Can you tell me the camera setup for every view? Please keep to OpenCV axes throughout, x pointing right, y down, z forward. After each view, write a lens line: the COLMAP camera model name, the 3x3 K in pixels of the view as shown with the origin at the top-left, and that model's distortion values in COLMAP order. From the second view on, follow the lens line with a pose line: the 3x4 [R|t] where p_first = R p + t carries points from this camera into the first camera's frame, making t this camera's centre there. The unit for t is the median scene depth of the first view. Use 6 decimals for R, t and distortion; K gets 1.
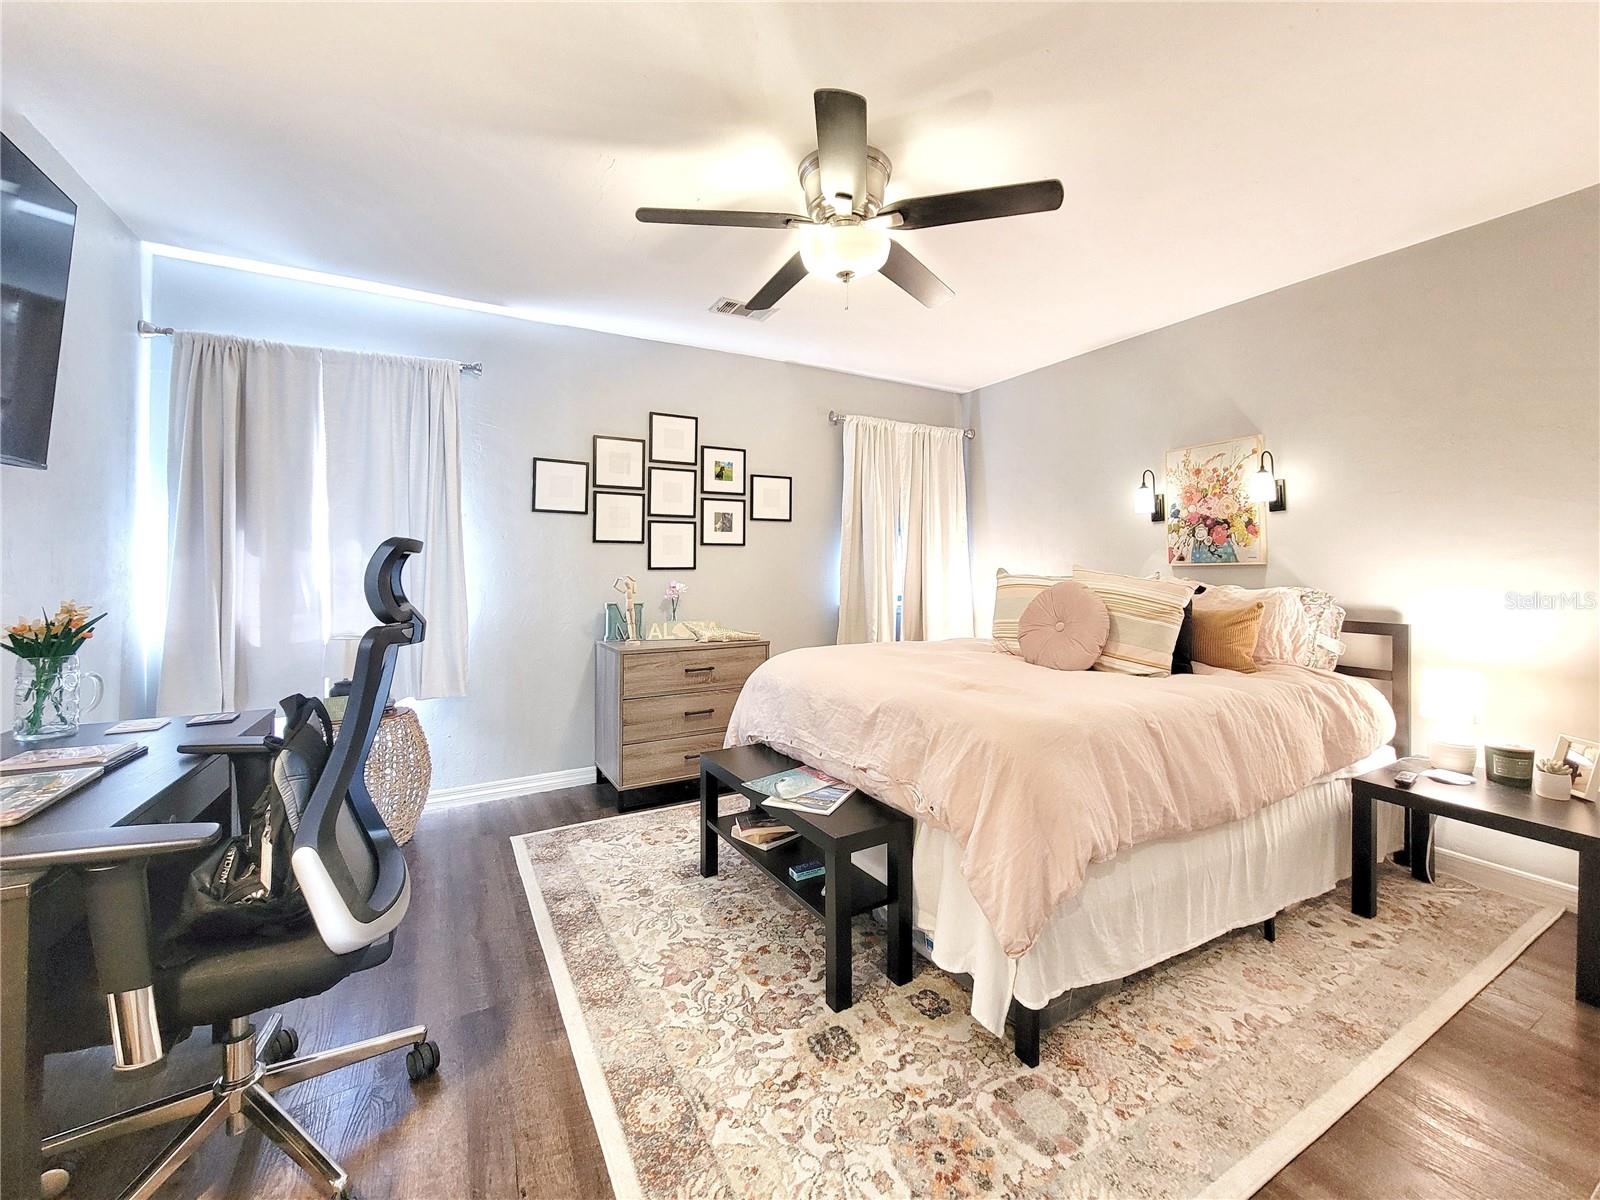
lens RADIAL K [[652.1, 0, 806.7], [0, 652.1, 561.9], [0, 0, 1]] dist [-0.002514, 0.001029]
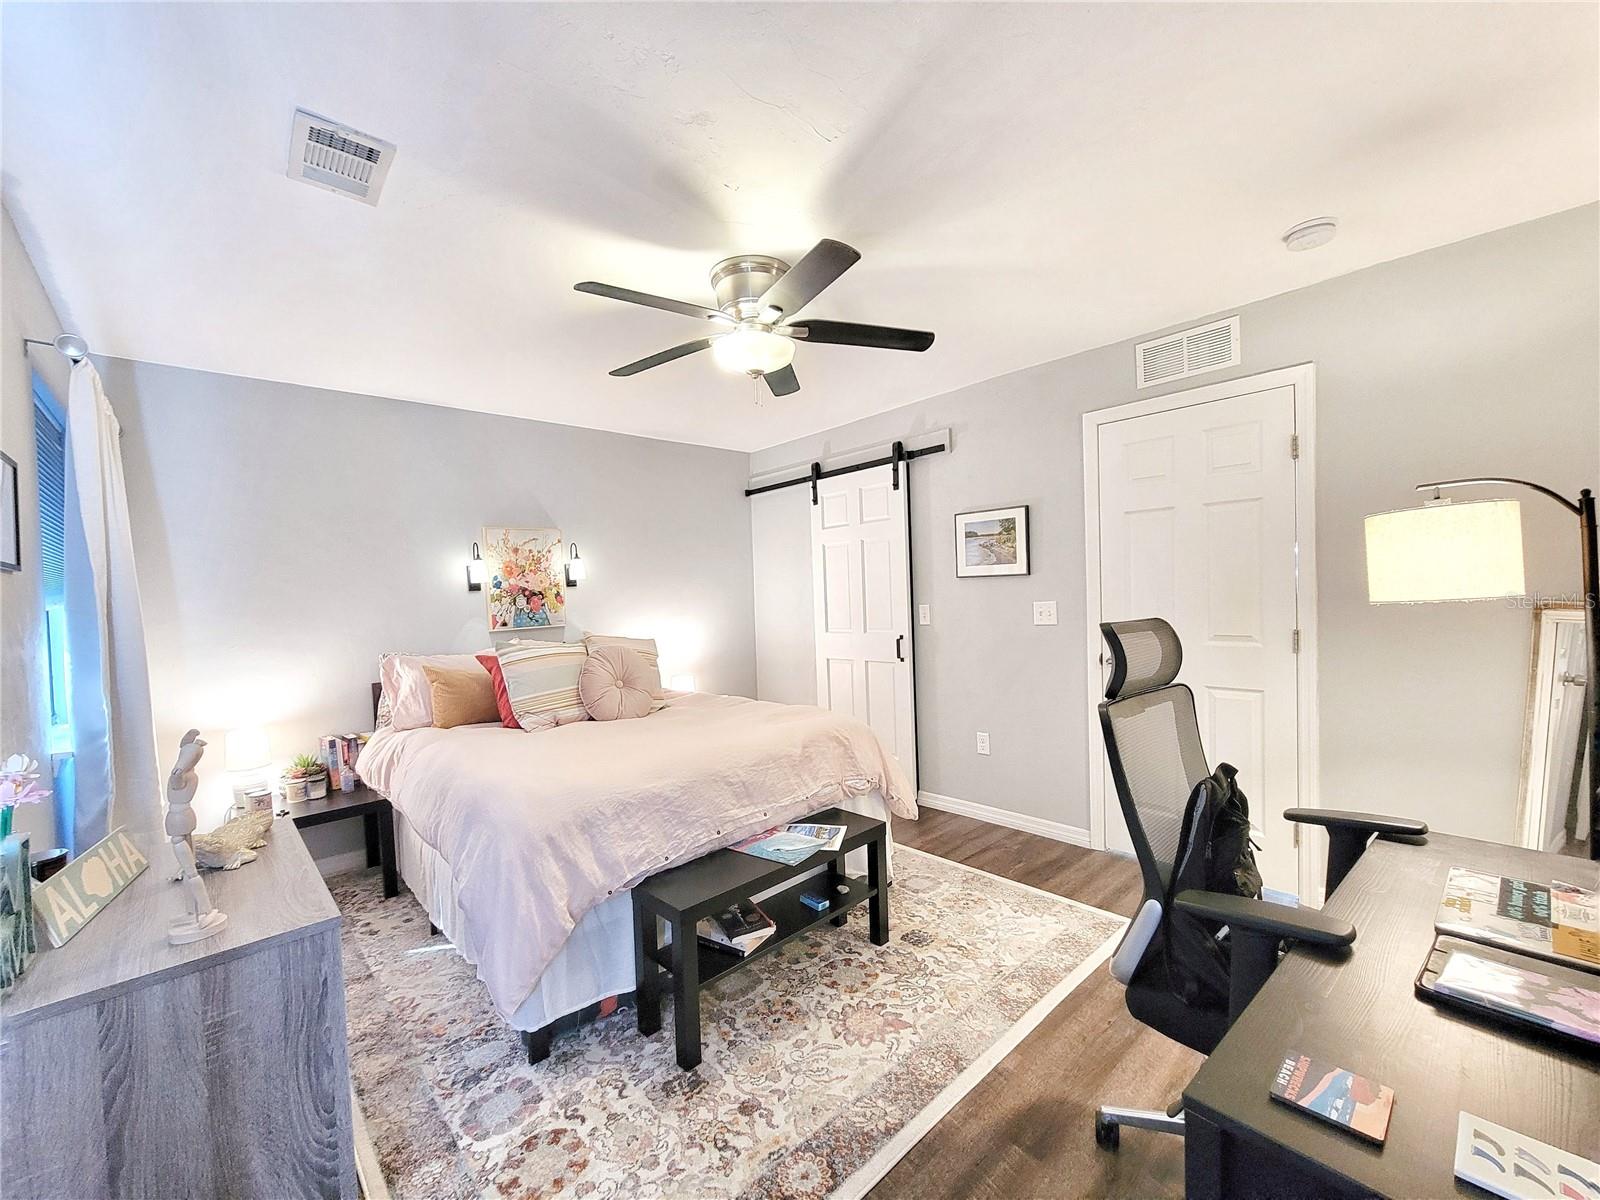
lens RADIAL K [[652.1, 0, 800.2], [0, 652.1, 611.6], [0, 0, 1]] dist [-0.002514, 0.001029]
pose [[-0.220224, -0.019235, 0.975260, -0.724631], [0.032400, 0.999110, 0.027022, -0.045857], [-0.974911, 0.037550, -0.219405, 0.821583]]
